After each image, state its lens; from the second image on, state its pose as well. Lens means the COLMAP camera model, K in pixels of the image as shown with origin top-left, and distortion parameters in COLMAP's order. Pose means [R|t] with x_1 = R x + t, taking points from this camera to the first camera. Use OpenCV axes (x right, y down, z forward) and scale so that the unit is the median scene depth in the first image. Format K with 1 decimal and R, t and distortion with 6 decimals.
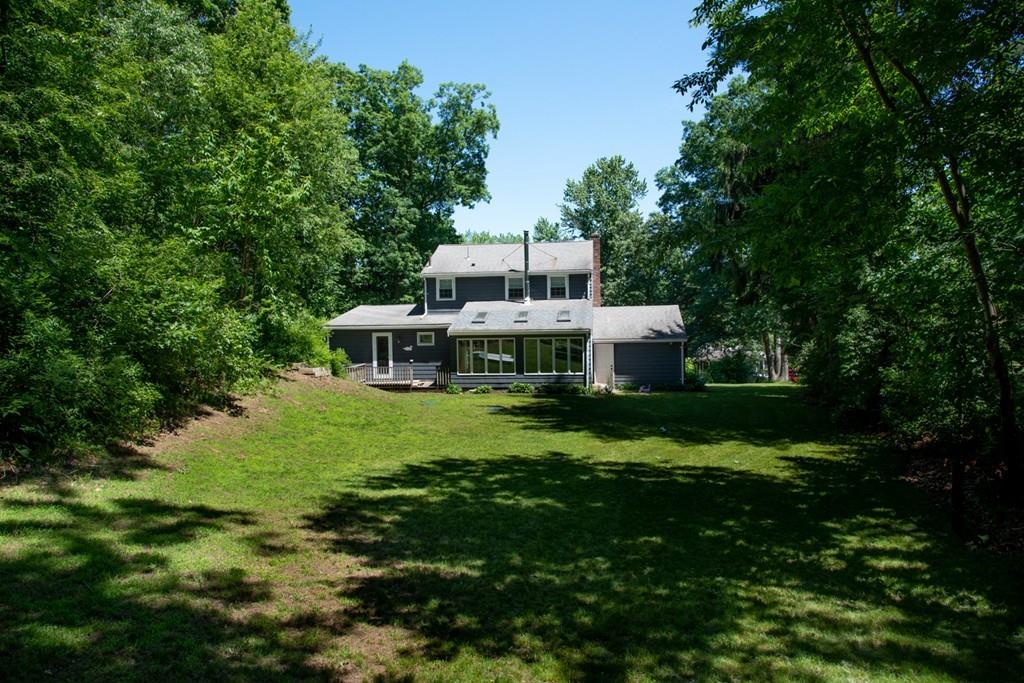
lens RADIAL K [[831.6, 0, 511.6], [0, 831.6, 341.5], [0, 0, 1]] dist [0.002546, 0.002500]
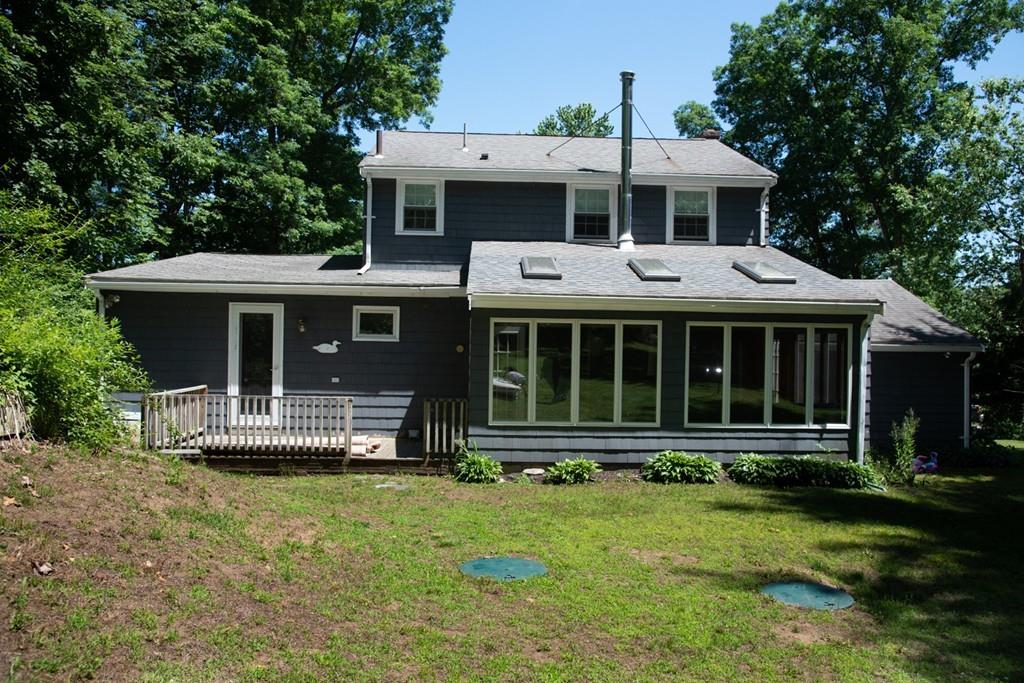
lens RADIAL K [[831.6, 0, 512.6], [0, 831.6, 342.8], [0, 0, 1]] dist [0.002546, 0.002500]
pose [[0.983287, 0.034055, 0.178847, -0.107573], [-0.028300, 0.998999, -0.034632, 0.016618], [-0.179847, 0.028992, 0.983267, 0.602249]]
